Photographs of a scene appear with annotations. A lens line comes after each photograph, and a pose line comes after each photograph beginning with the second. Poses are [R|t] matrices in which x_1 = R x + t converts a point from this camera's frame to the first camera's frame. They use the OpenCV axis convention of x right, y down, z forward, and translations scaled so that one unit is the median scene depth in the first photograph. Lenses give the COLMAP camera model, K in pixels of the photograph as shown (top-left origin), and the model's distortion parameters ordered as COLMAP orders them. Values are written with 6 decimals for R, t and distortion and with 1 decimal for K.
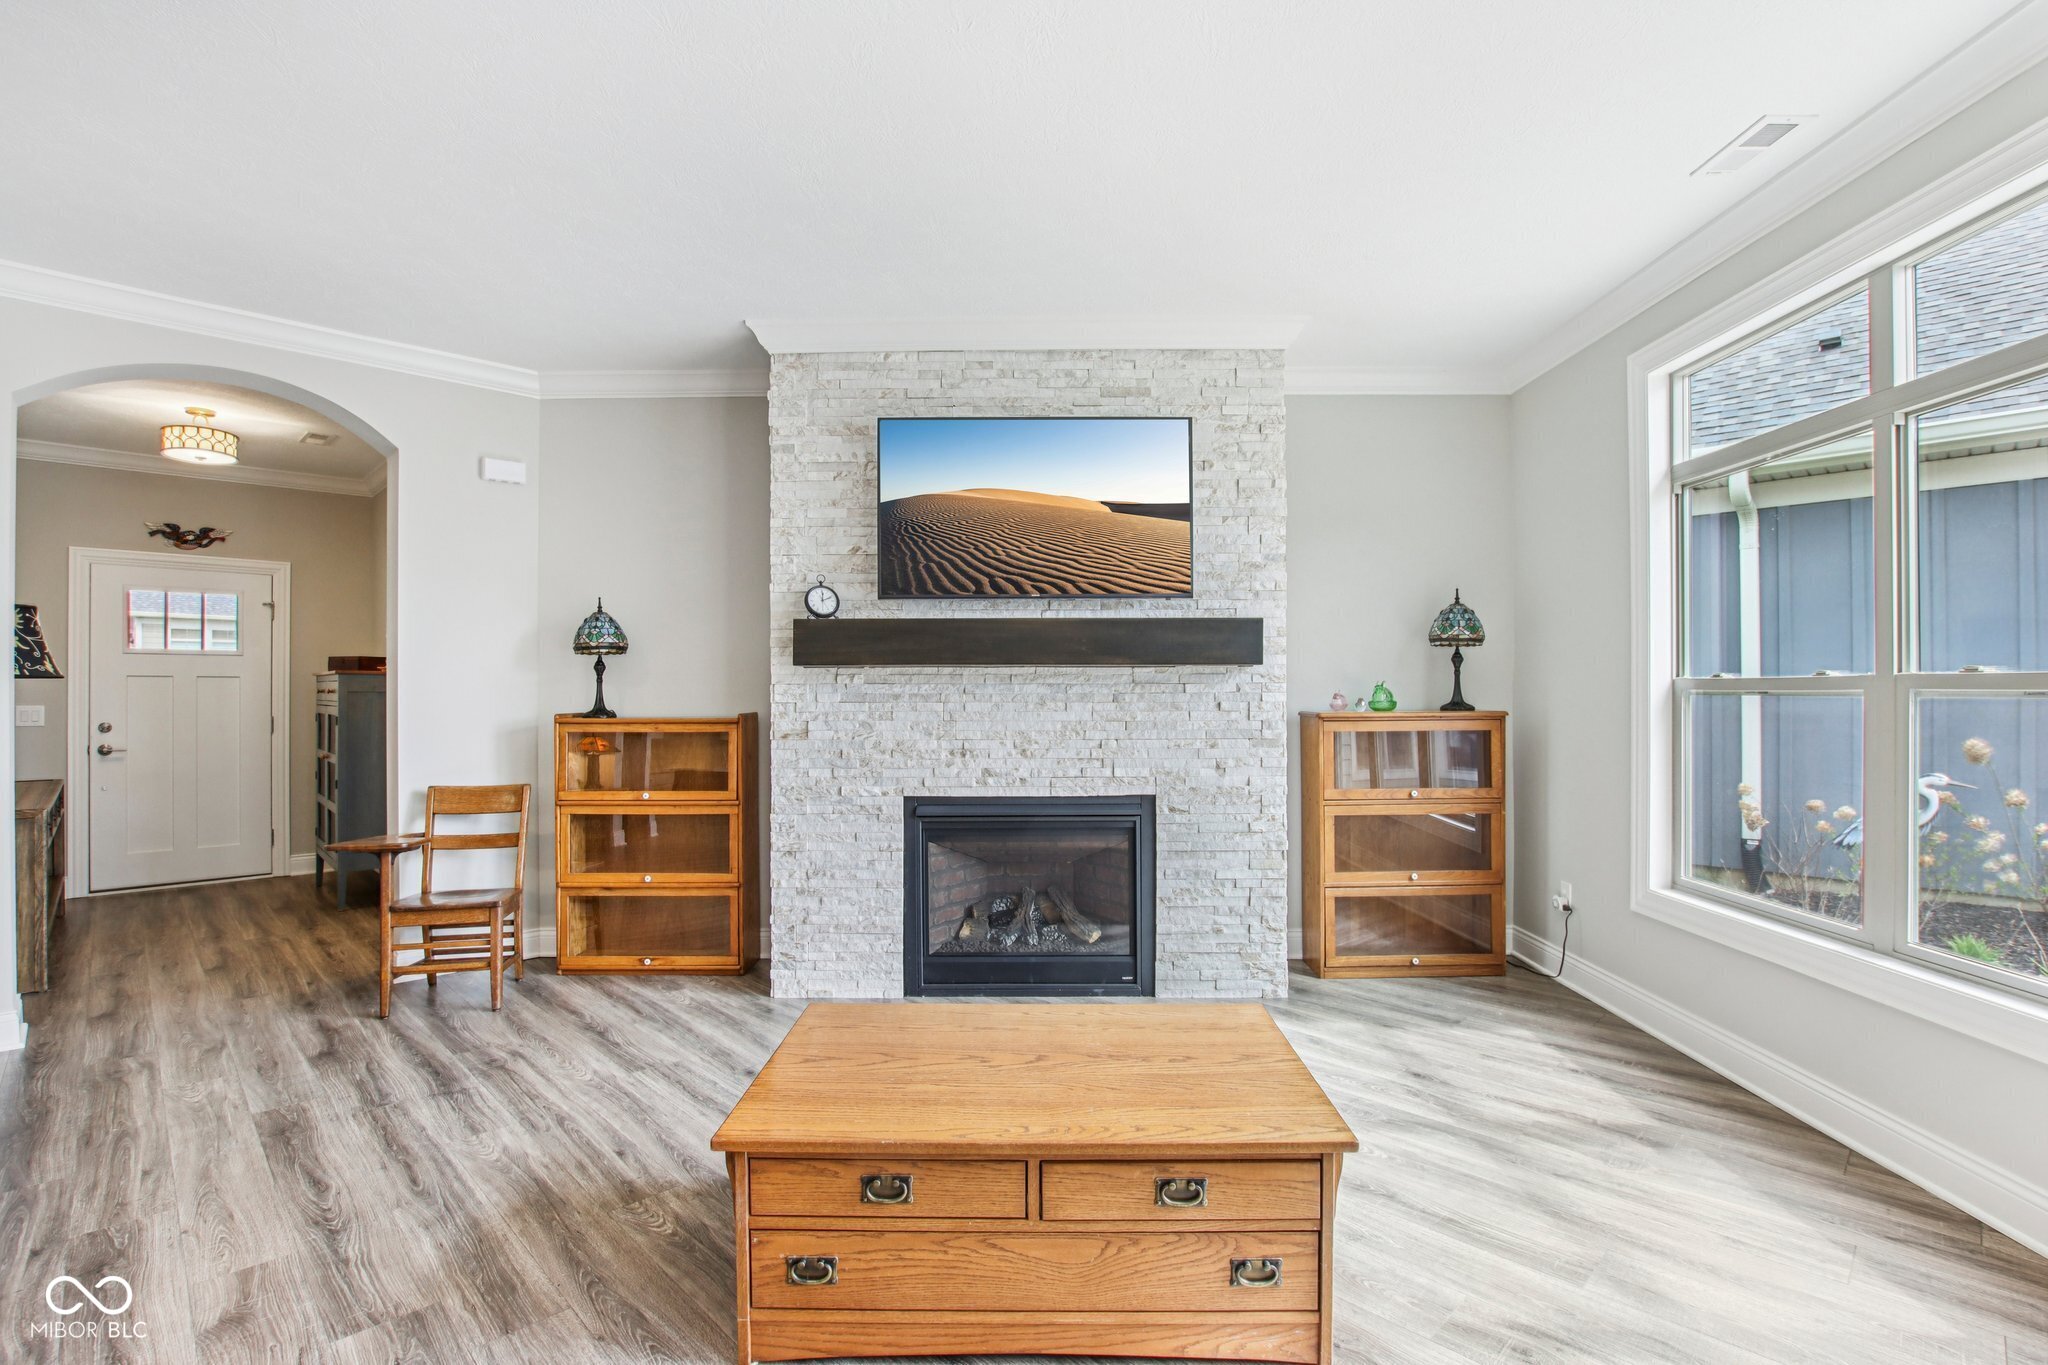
lens RADIAL K [[953.0, 0, 1027.9], [0, 953.0, 689.1], [0, 0, 1]] dist [-0.032129, 0.001340]
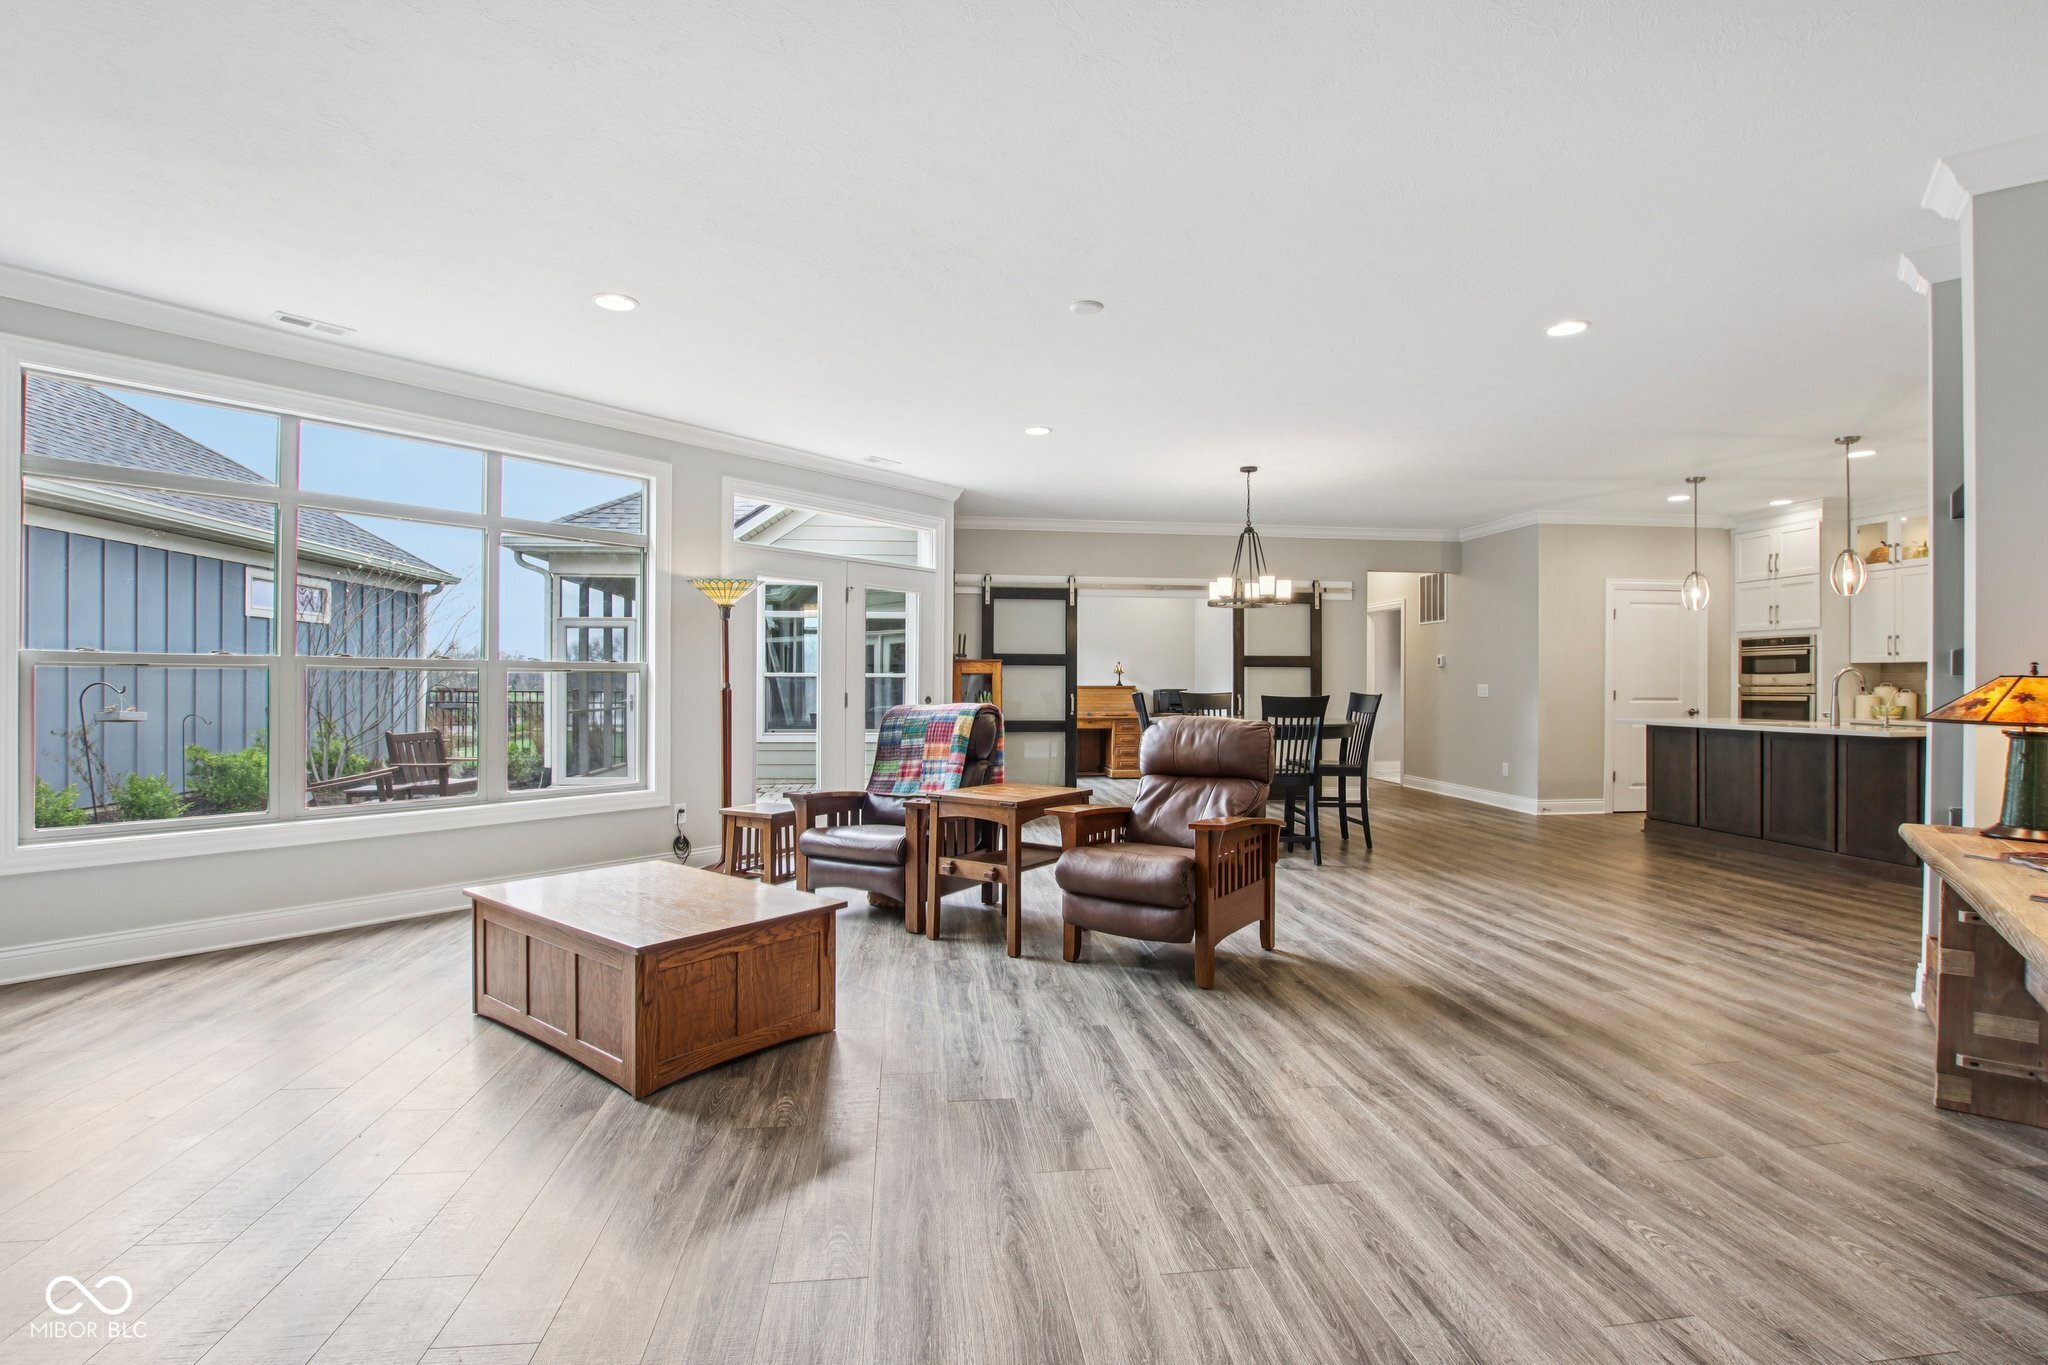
lens RADIAL K [[953.0, 0, 1027.9], [0, 953.0, 689.1], [0, 0, 1]] dist [-0.032129, 0.001340]
pose [[-0.795368, -0.004077, 0.606113, -0.768618], [-0.005300, 0.999986, -0.000229, 0.025328], [-0.606104, -0.003394, -0.795379, 0.999320]]
